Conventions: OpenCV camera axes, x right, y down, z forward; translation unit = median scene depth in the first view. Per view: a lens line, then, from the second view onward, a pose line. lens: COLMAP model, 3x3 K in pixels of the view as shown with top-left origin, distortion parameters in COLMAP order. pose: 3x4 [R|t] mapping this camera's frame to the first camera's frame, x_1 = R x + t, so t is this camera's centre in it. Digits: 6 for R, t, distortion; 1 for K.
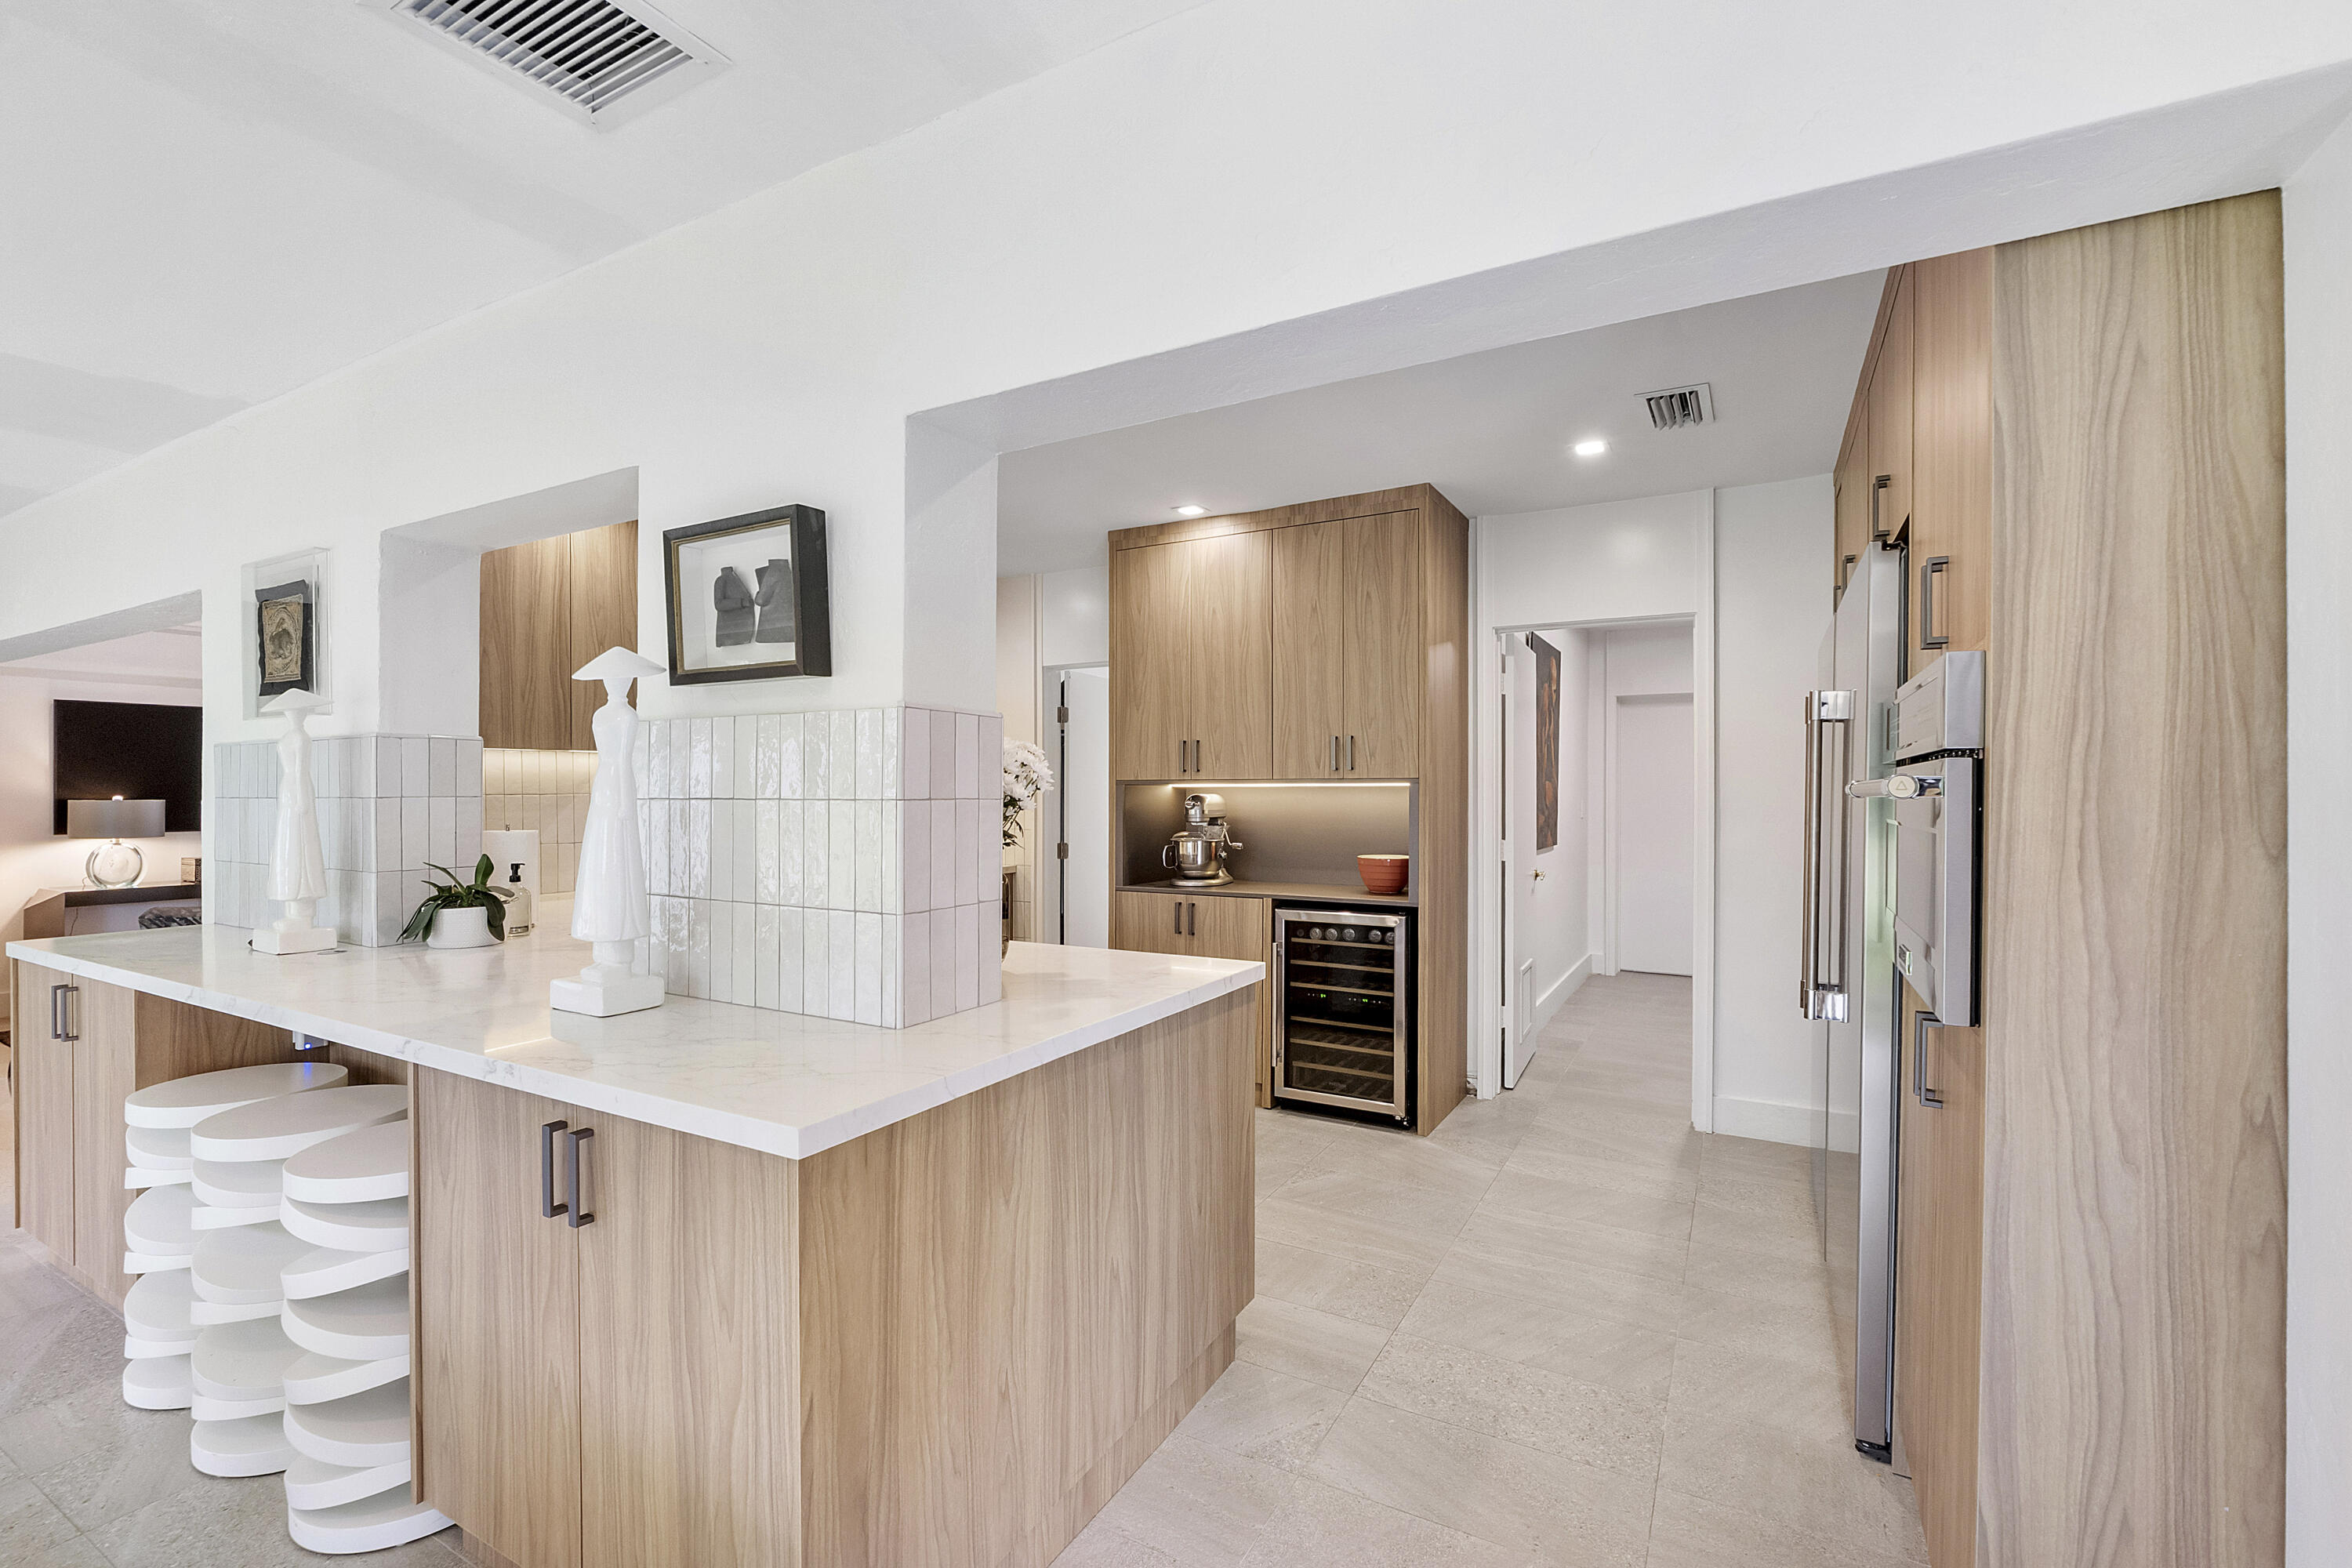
lens RADIAL K [[1032.6, 0, 1185.1], [0, 1032.6, 791.6], [0, 0, 1]] dist [-0.009170, 0.000862]
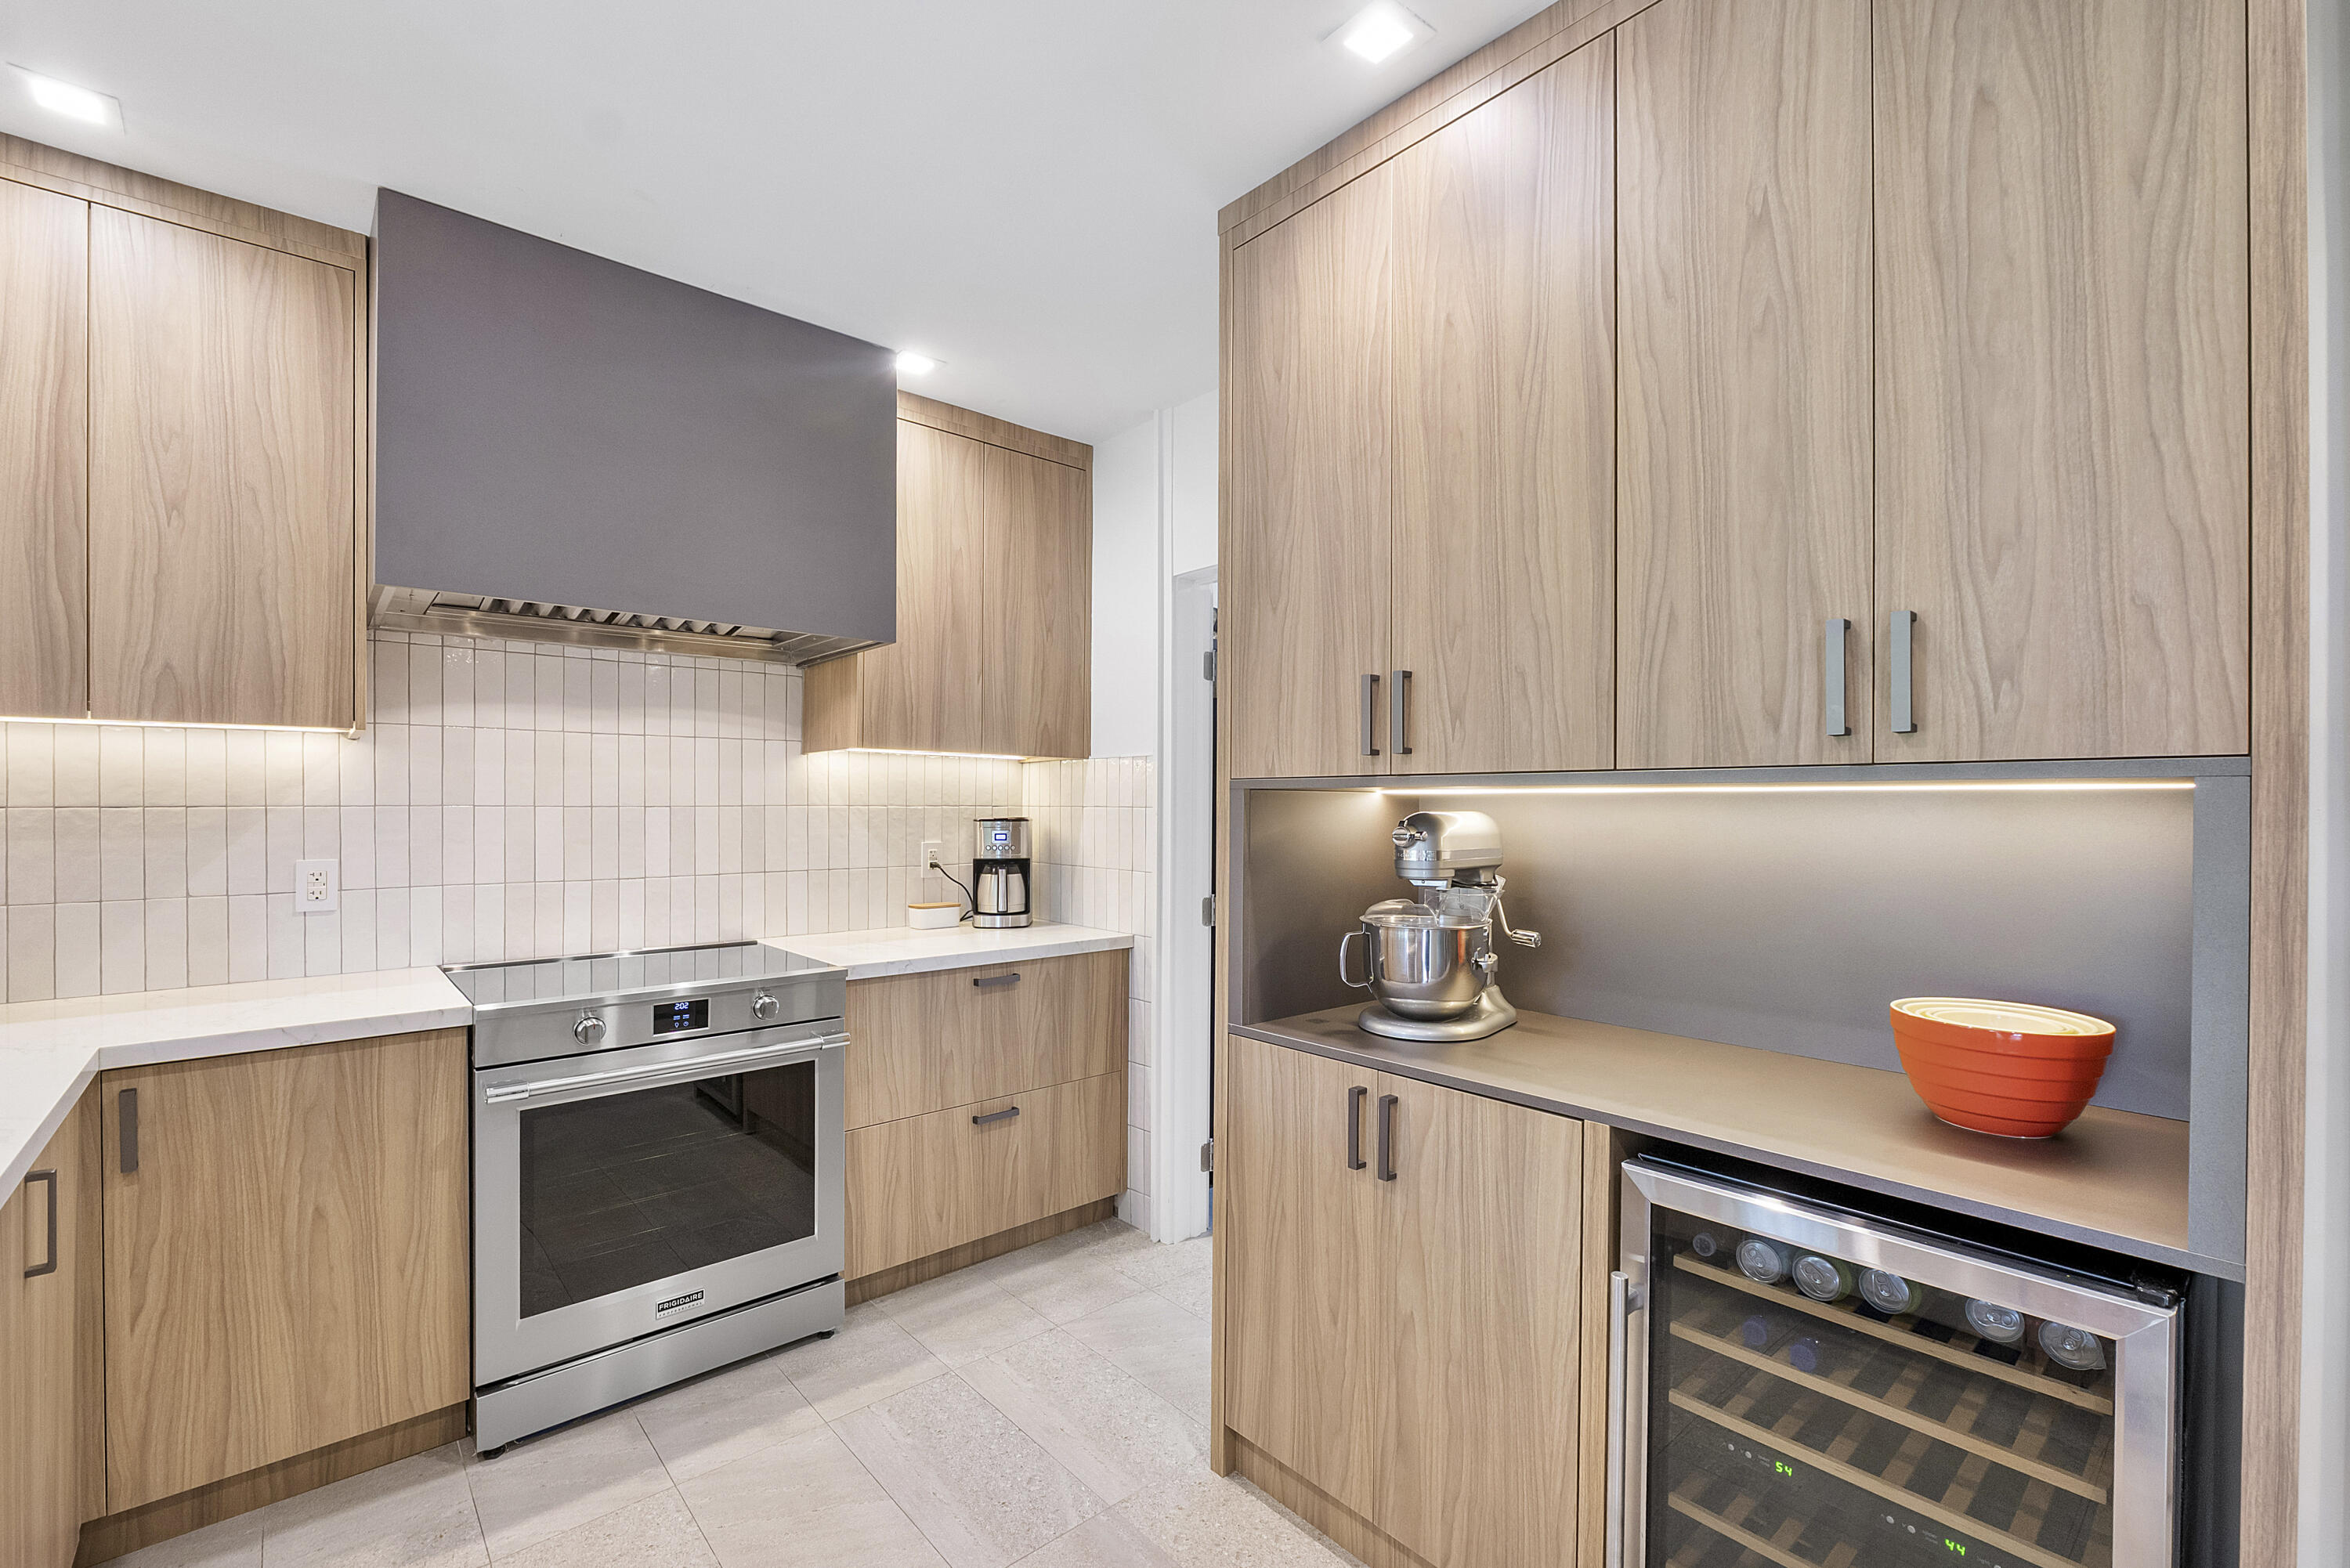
lens RADIAL K [[1031.6, 0, 1192.3], [0, 1031.6, 803.2], [0, 0, 1]] dist [-0.009170, 0.000862]
pose [[0.947633, 0.004550, -0.319329, 0.061358], [-0.005155, 0.999986, -0.001049, -0.000261], [0.319320, 0.002640, 0.947643, 0.637398]]
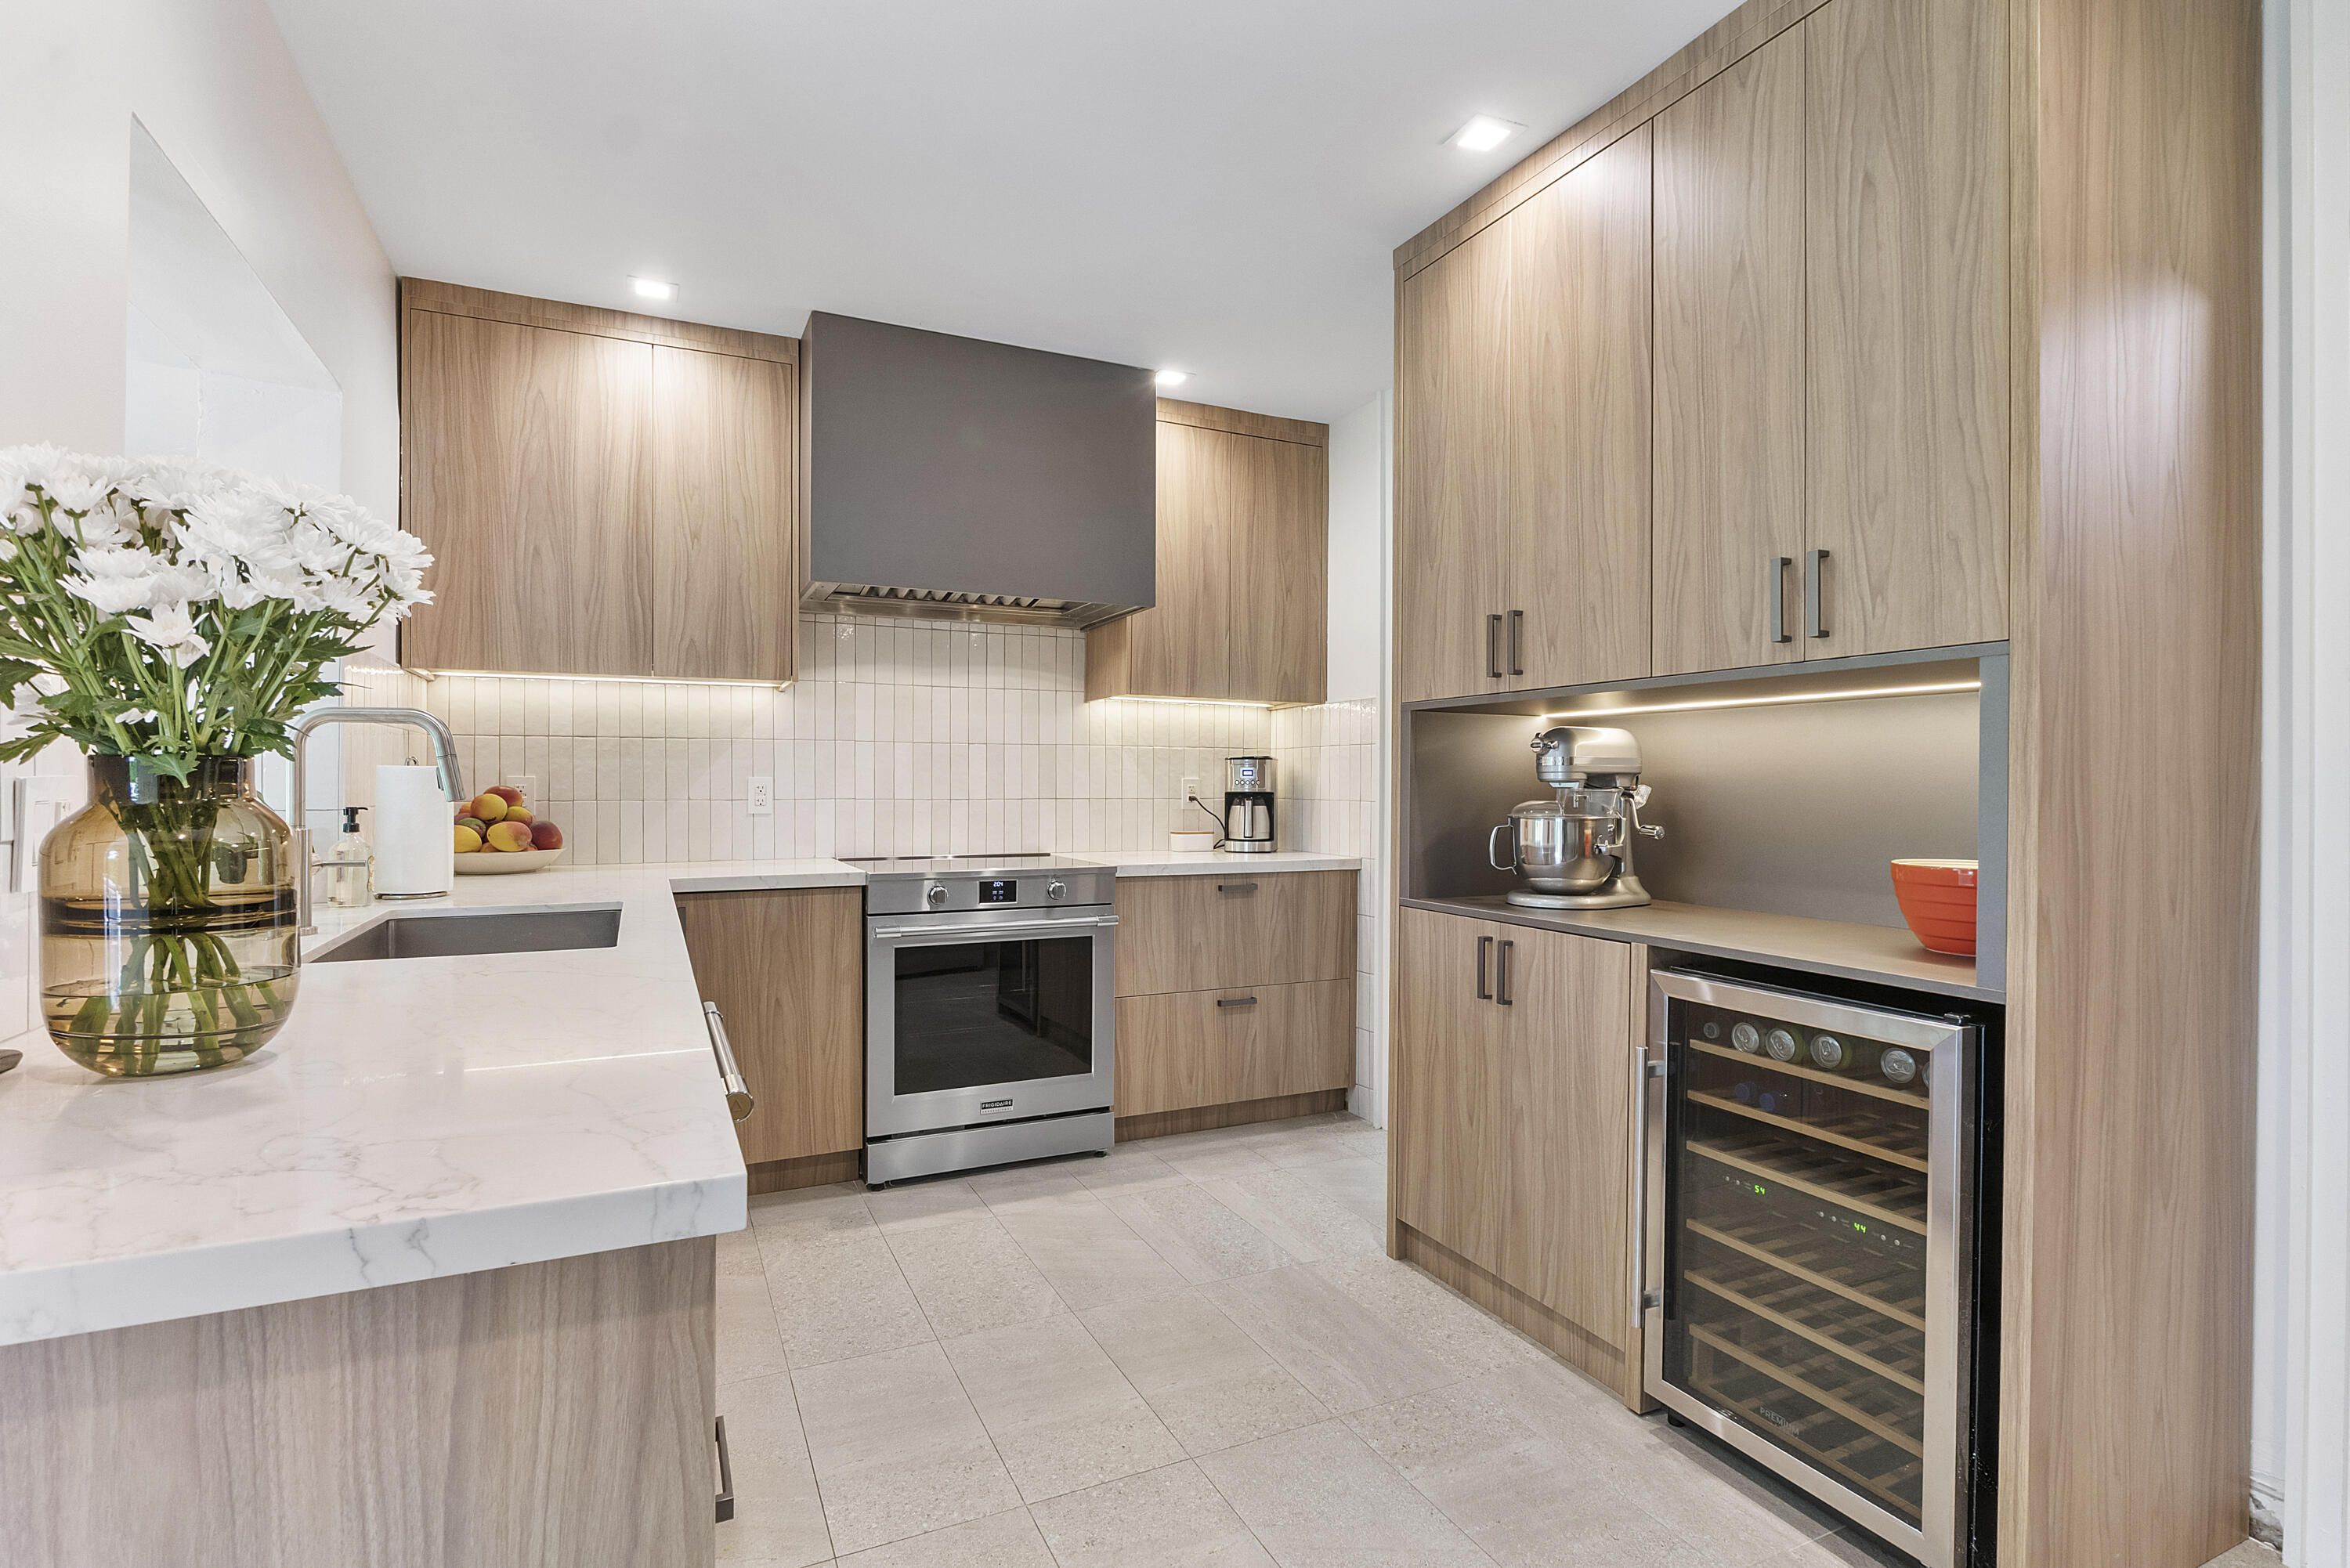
lens RADIAL K [[1154.9, 0, 1177.1], [0, 1154.9, 781.4], [0, 0, 1]] dist [-0.003972, -0.000843]
pose [[0.817959, 0.004498, -0.575260, 0.203370], [-0.006261, 0.999980, -0.001084, 0.034620], [0.575243, 0.004488, 0.817970, 0.473388]]
